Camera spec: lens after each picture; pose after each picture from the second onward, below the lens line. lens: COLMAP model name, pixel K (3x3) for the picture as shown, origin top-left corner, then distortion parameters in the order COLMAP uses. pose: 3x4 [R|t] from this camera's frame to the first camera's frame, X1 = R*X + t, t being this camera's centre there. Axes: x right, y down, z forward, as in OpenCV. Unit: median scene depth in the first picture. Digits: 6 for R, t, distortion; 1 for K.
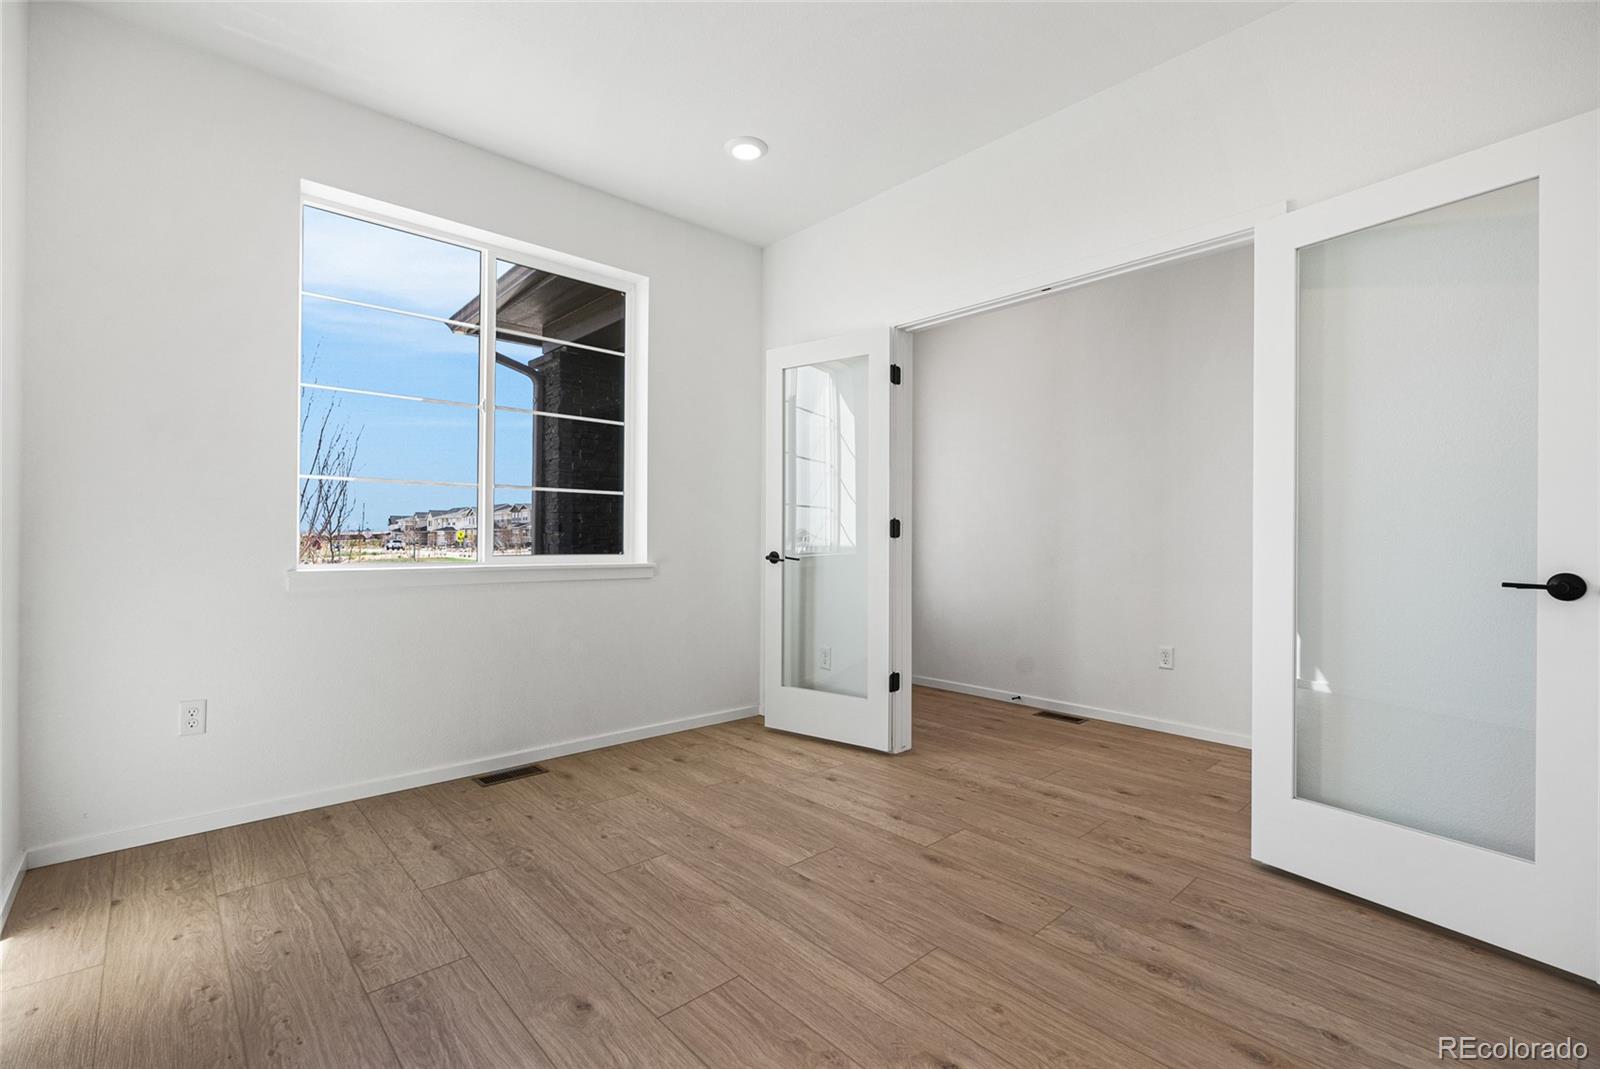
lens RADIAL K [[714.5, 0, 803.8], [0, 714.5, 535.2], [0, 0, 1]] dist [-0.006803, 0.001090]
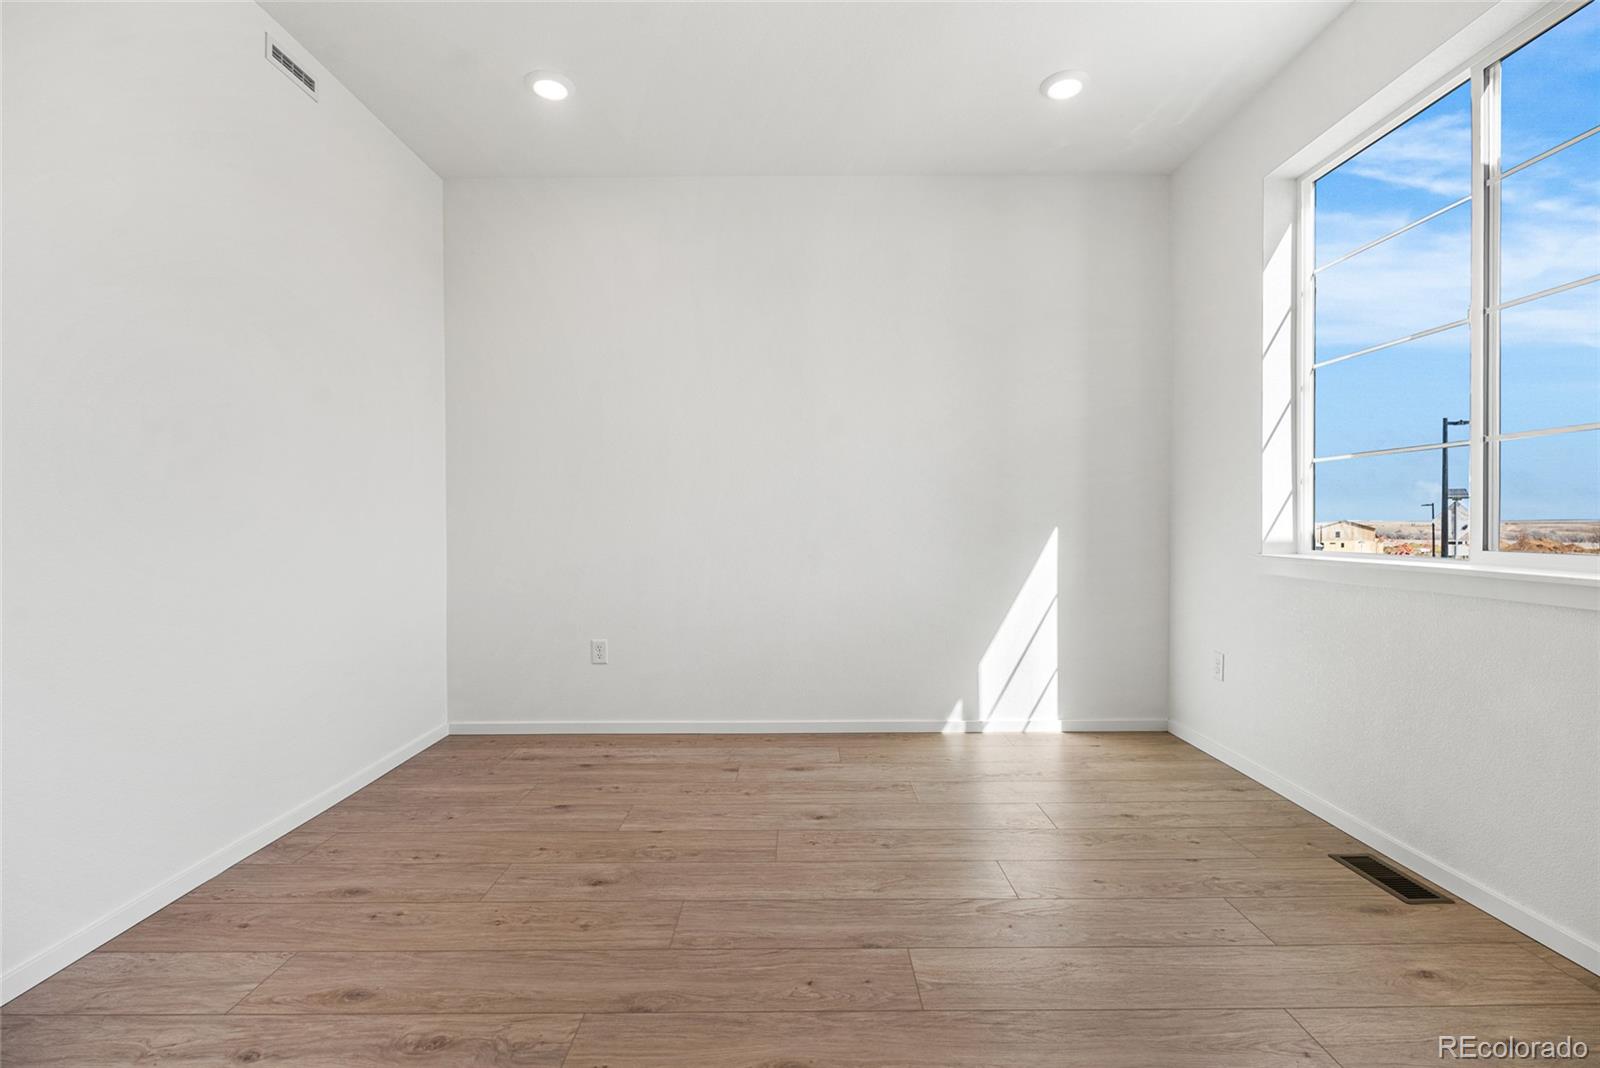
lens RADIAL K [[714.5, 0, 806.6], [0, 714.5, 530.6], [0, 0, 1]] dist [-0.006803, 0.001090]
pose [[-0.677764, 0.006435, -0.735251, 0.734993], [0.003767, 0.999979, 0.005280, 0.007339], [0.735270, 0.000809, -0.677774, 1.716323]]
